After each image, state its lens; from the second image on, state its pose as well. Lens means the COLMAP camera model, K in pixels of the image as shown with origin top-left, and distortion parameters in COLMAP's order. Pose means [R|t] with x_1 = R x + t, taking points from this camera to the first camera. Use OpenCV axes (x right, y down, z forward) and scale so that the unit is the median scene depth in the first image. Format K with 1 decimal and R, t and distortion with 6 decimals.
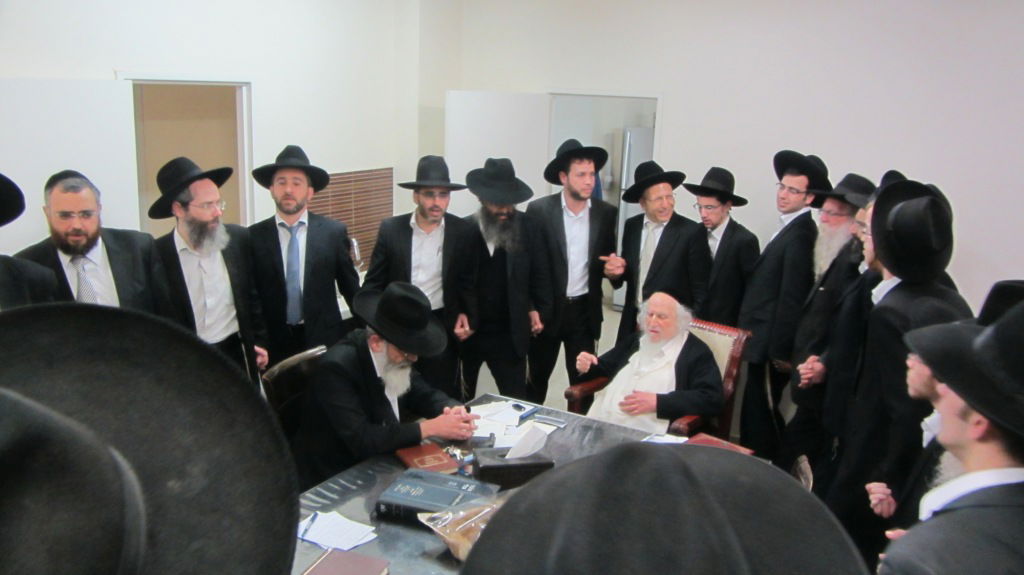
lens RADIAL K [[845.8, 0, 512.0], [0, 845.8, 287.5], [0, 0, 1]] dist [-0.050188, 0.004475]
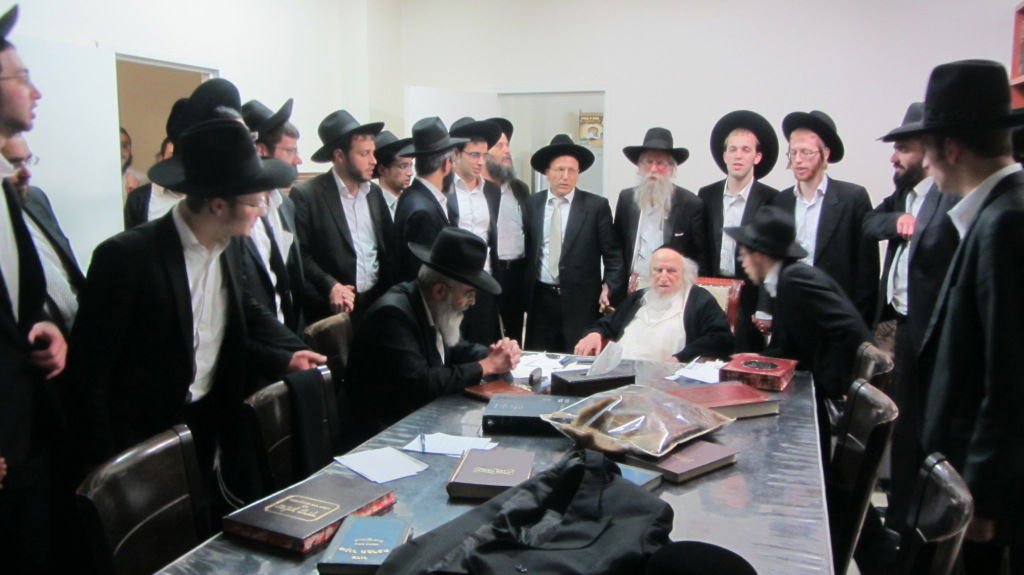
lens RADIAL K [[845.8, 0, 512.0], [0, 845.8, 287.5], [0, 0, 1]] dist [-0.050188, 0.004475]
pose [[0.980193, -0.058334, 0.189257, -0.241487], [0.074504, 0.994049, -0.079472, 0.146911], [-0.183494, 0.091998, 0.978706, 0.018380]]
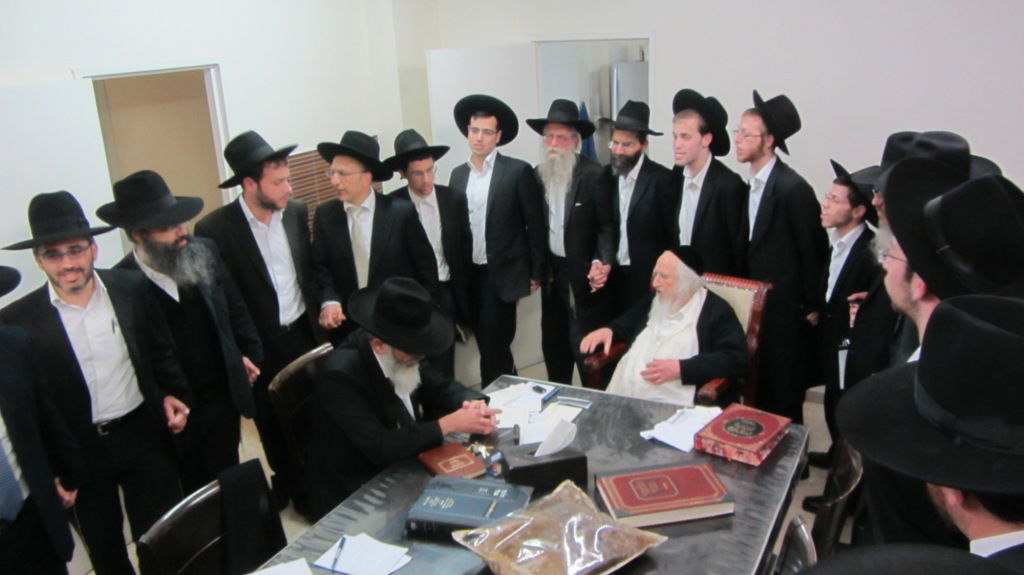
lens RADIAL K [[845.8, 0, 512.0], [0, 845.8, 287.5], [0, 0, 1]] dist [-0.050188, 0.004475]
pose [[0.995662, -0.092835, 0.006240, -0.019052], [0.092065, 0.992667, 0.078334, -0.053791], [-0.013467, -0.077420, 0.996908, 0.059702]]
